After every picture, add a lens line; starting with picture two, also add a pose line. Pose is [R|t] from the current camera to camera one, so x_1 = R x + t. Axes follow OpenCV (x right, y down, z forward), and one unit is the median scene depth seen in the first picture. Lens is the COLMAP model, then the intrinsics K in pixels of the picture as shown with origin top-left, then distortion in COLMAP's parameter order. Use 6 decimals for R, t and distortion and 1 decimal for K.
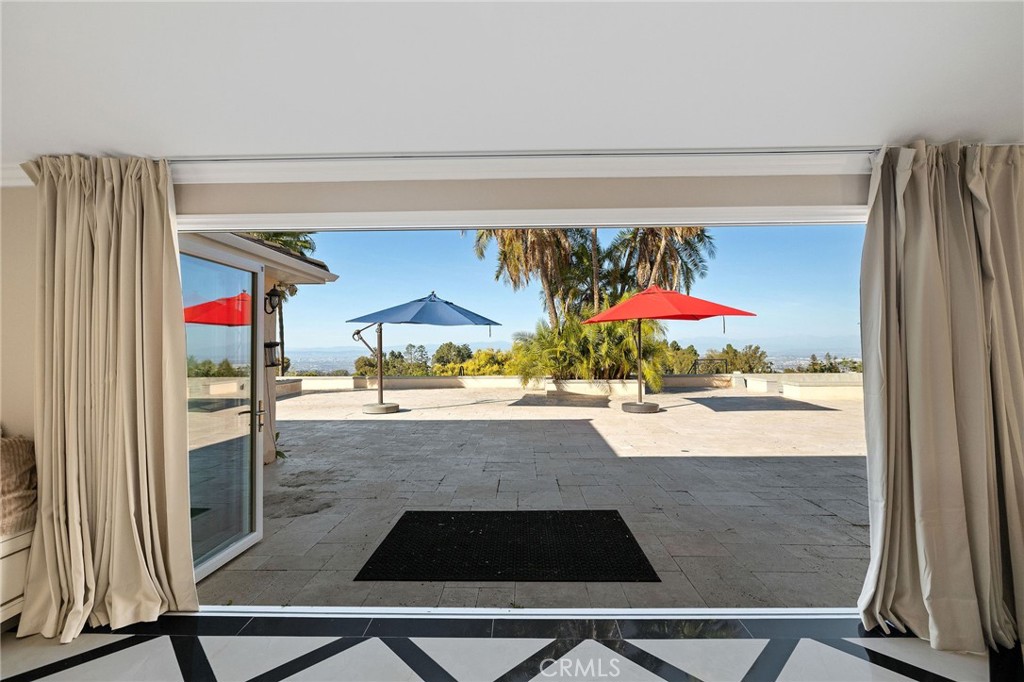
lens RADIAL K [[440.6, 0, 521.9], [0, 440.6, 339.1], [0, 0, 1]] dist [-0.004578, 0.001410]
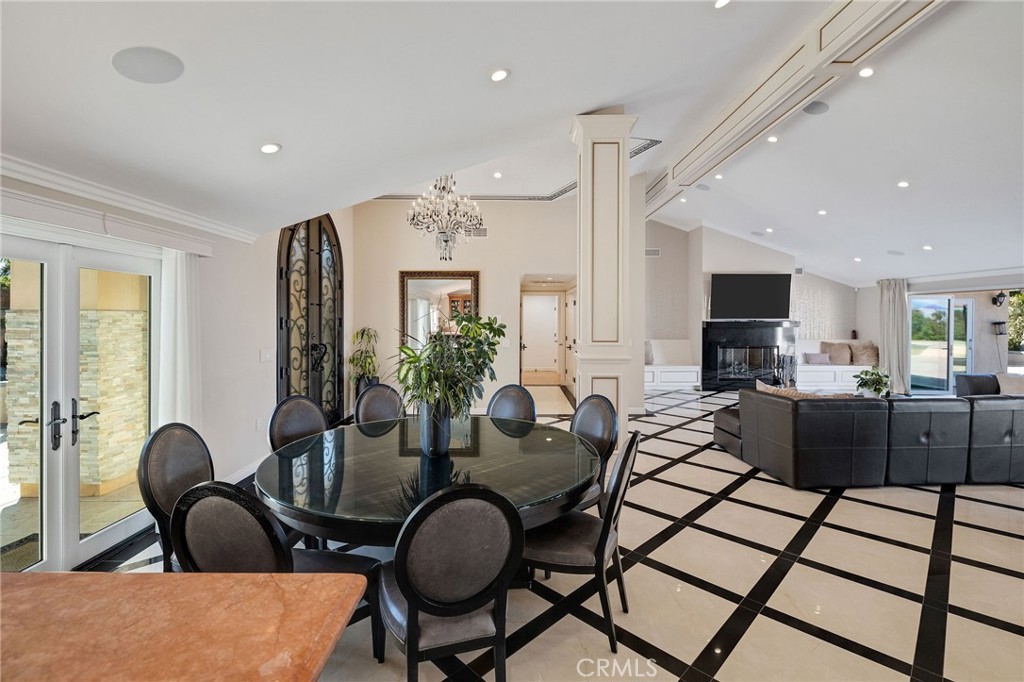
lens RADIAL K [[450.9, 0, 507.4], [0, 450.9, 319.0], [0, 0, 1]] dist [-0.004394, 0.000676]
pose [[0.001341, 0.010062, -0.999948, 0.625126], [0.024191, 0.999656, 0.010091, -0.034079], [0.999706, -0.024204, 0.001097, -0.500430]]
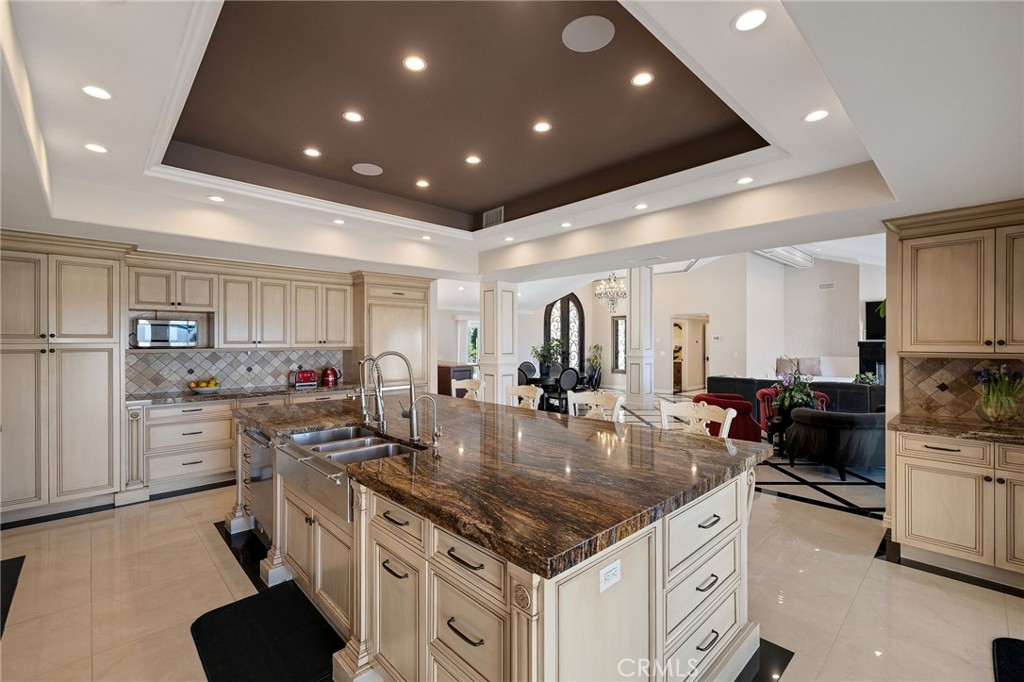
lens RADIAL K [[440.6, 0, 515.1], [0, 440.6, 345.9], [0, 0, 1]] dist [-0.004578, 0.001410]
pose [[-0.709739, 0.018419, -0.704224, 1.044166], [0.025478, 0.999675, 0.000469, -0.023097], [0.704004, -0.017609, -0.709978, 0.034175]]
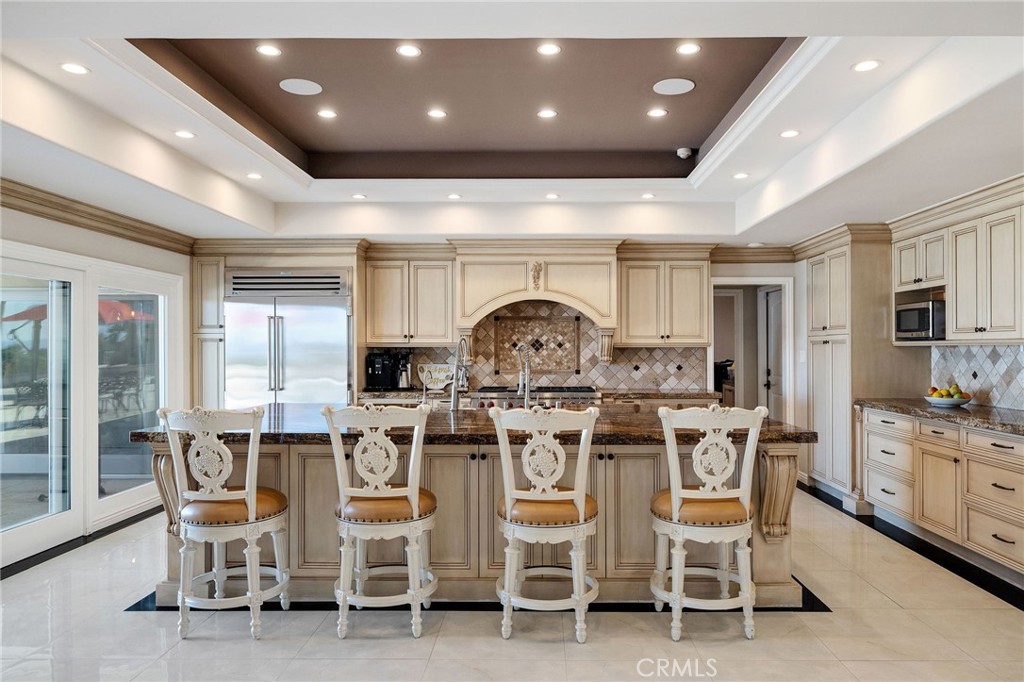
lens RADIAL K [[701.4, 0, 517.0], [0, 701.4, 350.9], [0, 0, 1]] dist [-0.002740, -0.005755]
pose [[0.017914, 0.005139, 0.999826, 0.493162], [-0.024939, 0.999678, -0.004692, -0.011982], [-0.999528, -0.024851, 0.018036, -0.204502]]
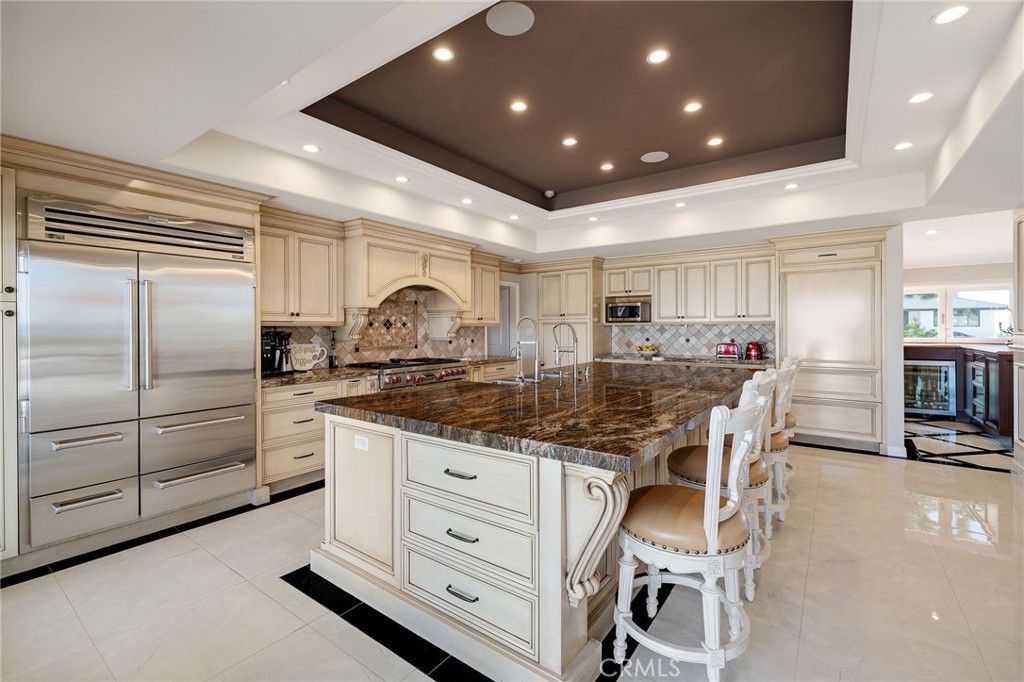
lens RADIAL K [[440.6, 0, 529.7], [0, 440.6, 327.2], [0, 0, 1]] dist [-0.004578, 0.001410]
pose [[-0.815586, 0.012165, 0.578507, 0.750103], [-0.003099, 0.999673, -0.025390, -0.006634], [-0.578627, -0.022500, -0.815282, 0.078790]]
